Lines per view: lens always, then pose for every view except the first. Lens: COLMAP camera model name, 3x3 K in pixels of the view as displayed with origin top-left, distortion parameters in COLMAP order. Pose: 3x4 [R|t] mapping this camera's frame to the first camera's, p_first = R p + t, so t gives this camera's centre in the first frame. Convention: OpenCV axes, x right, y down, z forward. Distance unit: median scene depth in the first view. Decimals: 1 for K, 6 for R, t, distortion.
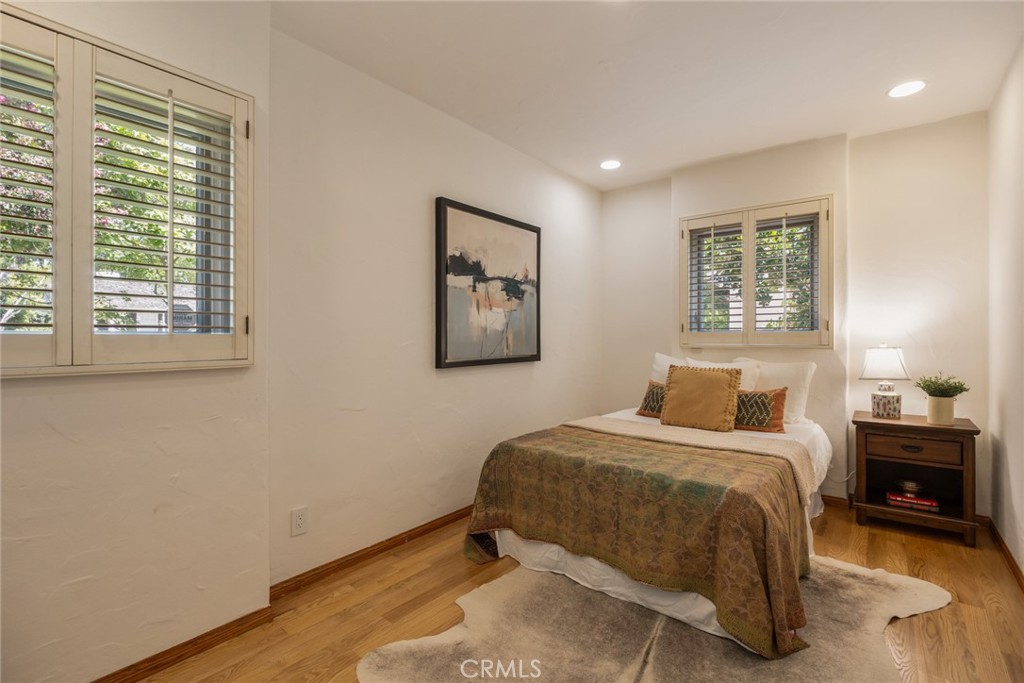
lens RADIAL K [[455.7, 0, 520.2], [0, 455.7, 335.9], [0, 0, 1]] dist [-0.015866, -0.000110]
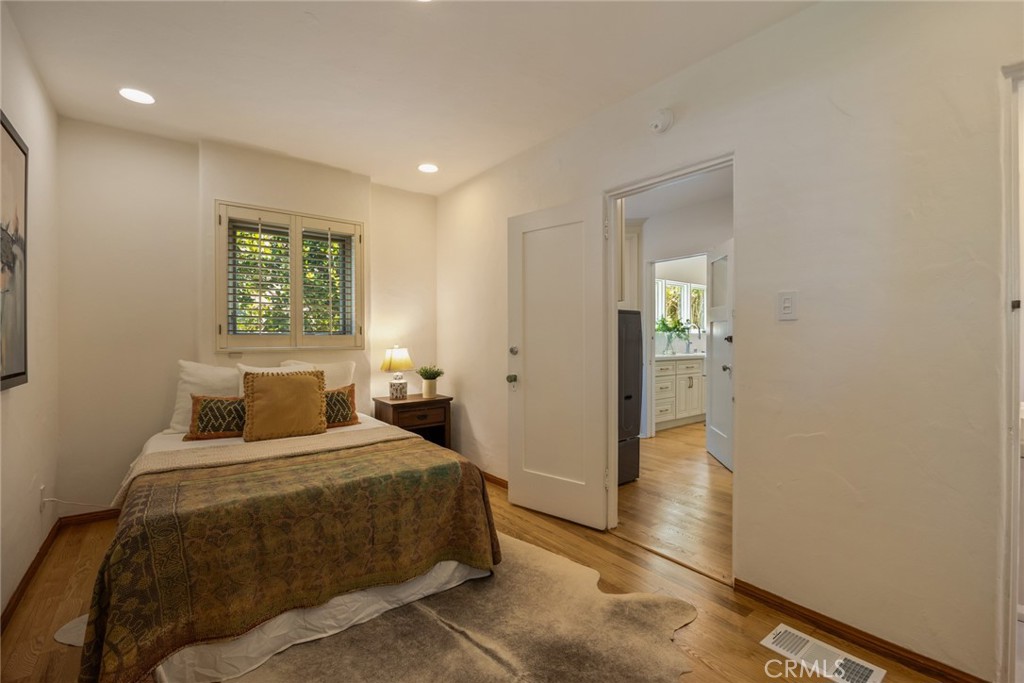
lens RADIAL K [[450.9, 0, 513.3], [0, 450.9, 340.0], [0, 0, 1]] dist [-0.014767, 0.000189]
pose [[0.235147, -0.001348, 0.971959, -0.462545], [-0.000895, 0.999998, 0.001604, 0.000340], [-0.971959, -0.001247, 0.235146, 0.374786]]
